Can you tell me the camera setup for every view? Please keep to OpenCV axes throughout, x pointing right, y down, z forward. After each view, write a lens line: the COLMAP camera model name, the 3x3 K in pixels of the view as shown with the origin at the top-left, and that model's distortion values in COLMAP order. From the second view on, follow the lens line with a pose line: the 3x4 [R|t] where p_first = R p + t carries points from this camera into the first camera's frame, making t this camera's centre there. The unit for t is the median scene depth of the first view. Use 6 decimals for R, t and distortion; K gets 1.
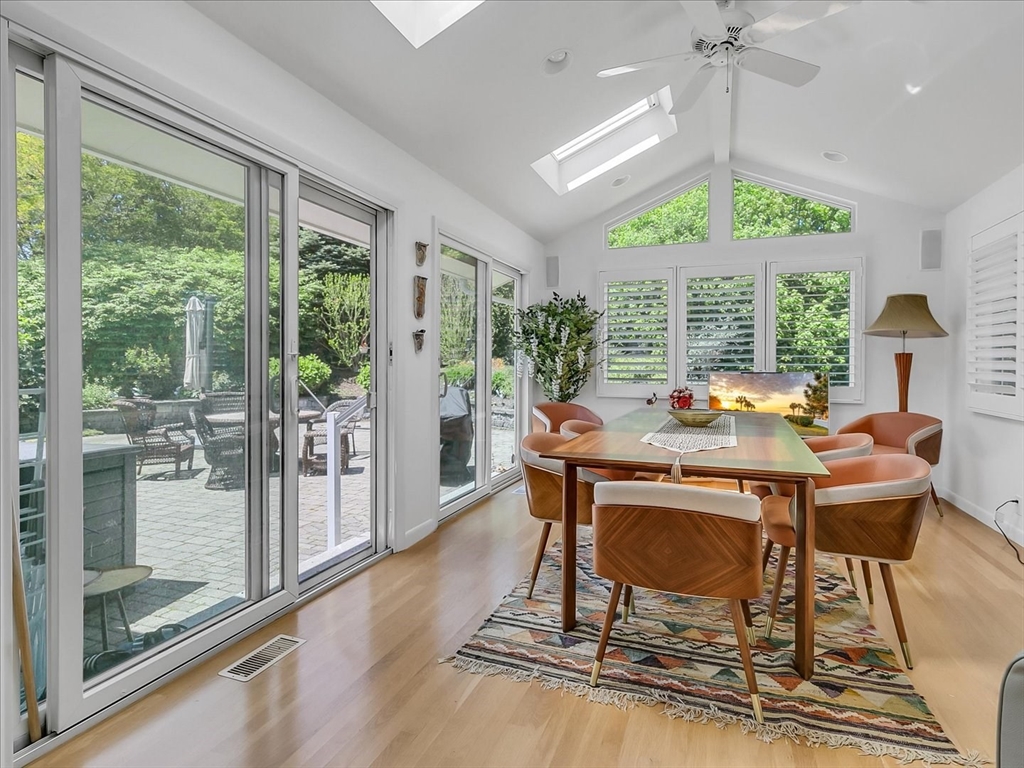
lens RADIAL K [[526.6, 0, 529.3], [0, 526.6, 369.8], [0, 0, 1]] dist [0.001227, 0.001143]
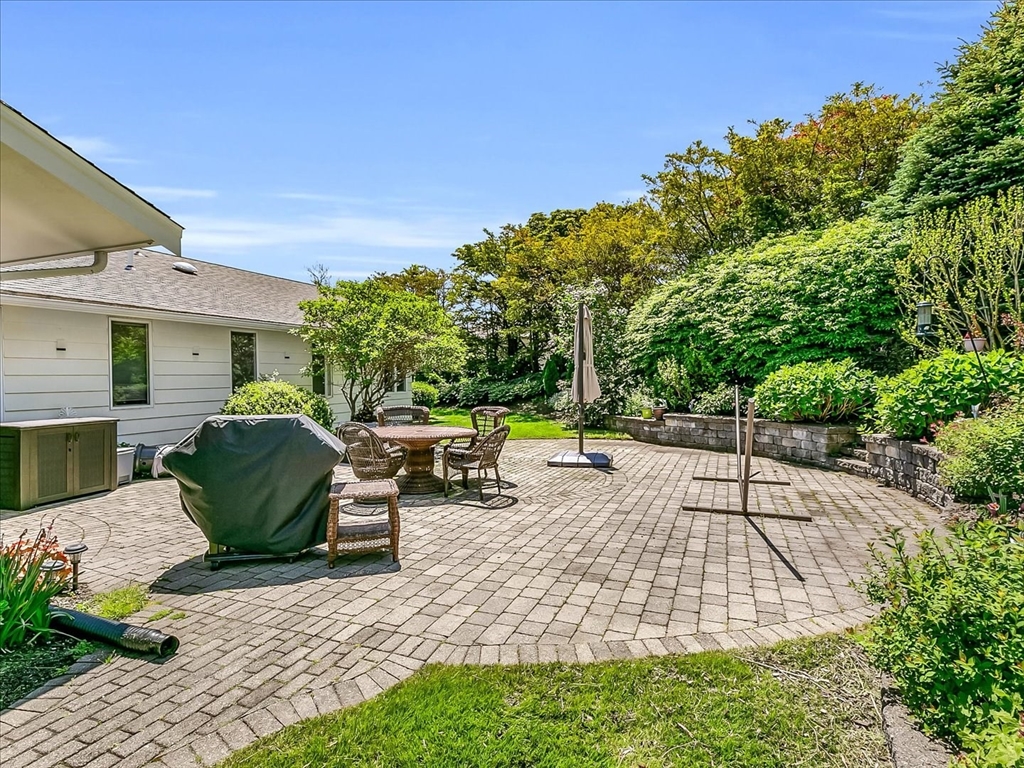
lens RADIAL K [[526.6, 0, 508.7], [0, 526.6, 380.9], [0, 0, 1]] dist [0.001227, 0.001143]
pose [[-0.059961, 0.001205, -0.998200, 0.260059], [-0.010956, 0.999938, 0.001866, 0.001651], [0.998141, 0.011048, -0.059944, 0.717289]]
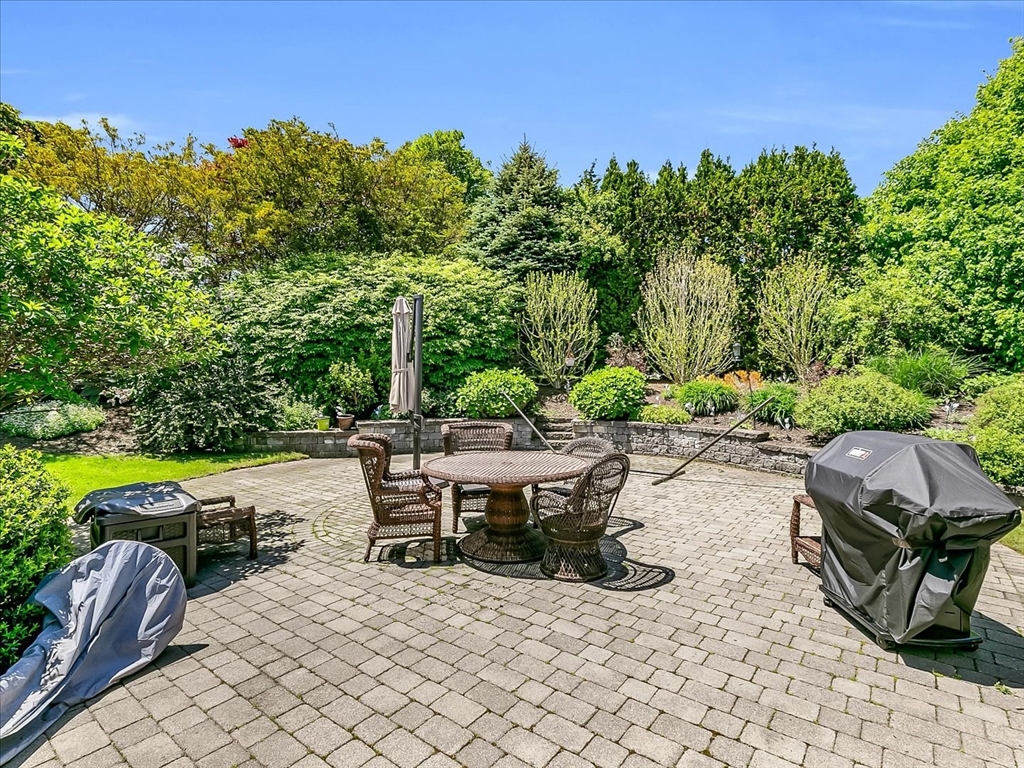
lens RADIAL K [[526.6, 0, 511.1], [0, 526.6, 380.6], [0, 0, 1]] dist [0.001227, 0.001143]
pose [[0.947715, 0.000738, -0.319118, -0.167781], [-0.001846, 0.999993, -0.003168, -0.006966], [0.319114, 0.003592, 0.947710, 0.223598]]
